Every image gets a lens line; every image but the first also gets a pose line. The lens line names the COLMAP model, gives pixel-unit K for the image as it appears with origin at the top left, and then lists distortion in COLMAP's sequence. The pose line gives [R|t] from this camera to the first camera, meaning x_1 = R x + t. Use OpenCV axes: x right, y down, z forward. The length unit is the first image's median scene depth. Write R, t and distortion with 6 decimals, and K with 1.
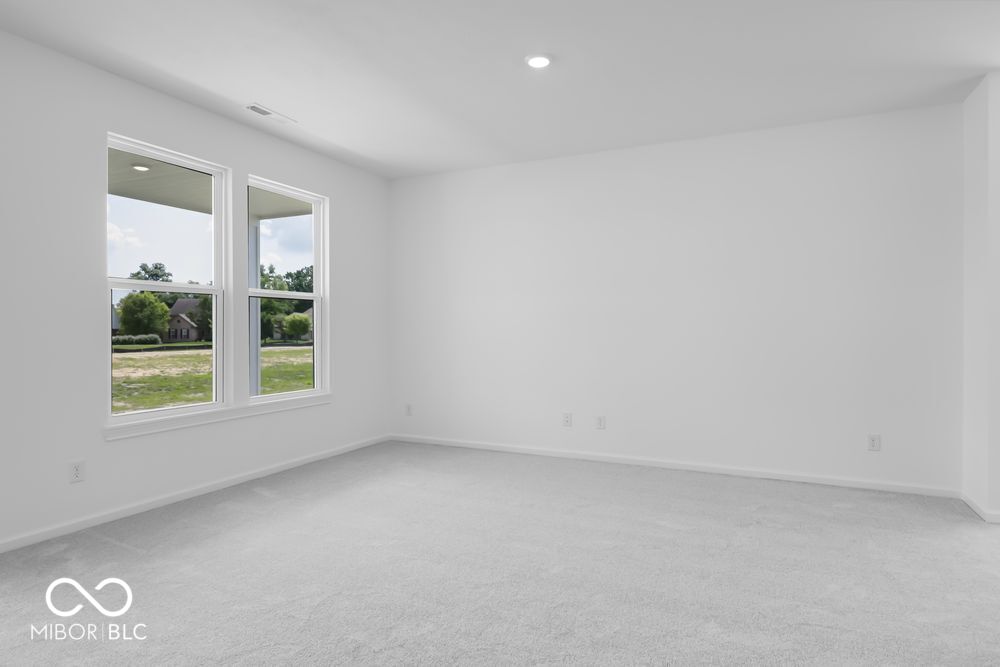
lens RADIAL K [[539.7, 0, 497.6], [0, 539.7, 331.5], [0, 0, 1]] dist [-0.000863, 0.000644]
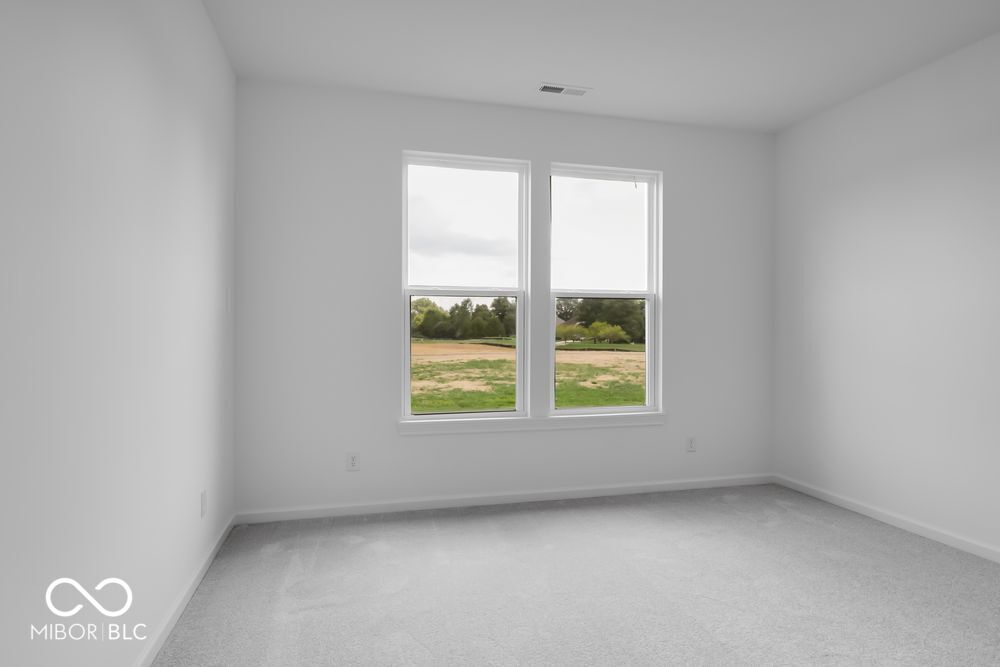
lens RADIAL K [[539.7, 0, 497.1], [0, 539.7, 331.5], [0, 0, 1]] dist [-0.000863, 0.000644]
pose [[0.644916, 0.000927, -0.764253, 0.321660], [-0.005796, 0.999976, -0.003678, -0.007096], [0.764232, 0.006801, 0.644906, 0.627194]]
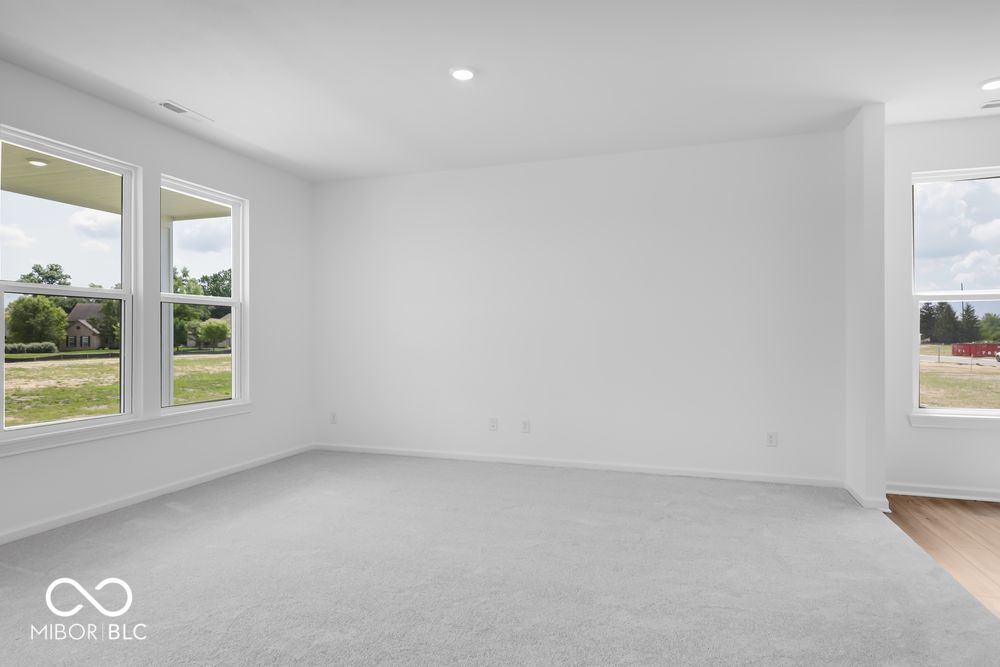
lens RADIAL K [[539.7, 0, 491.0], [0, 539.7, 331.0], [0, 0, 1]] dist [-0.000863, 0.000644]
pose [[0.992888, -0.001222, 0.119049, 0.006704], [0.002708, 0.999920, -0.012319, -0.000935], [-0.119024, 0.012553, 0.992812, -0.022703]]
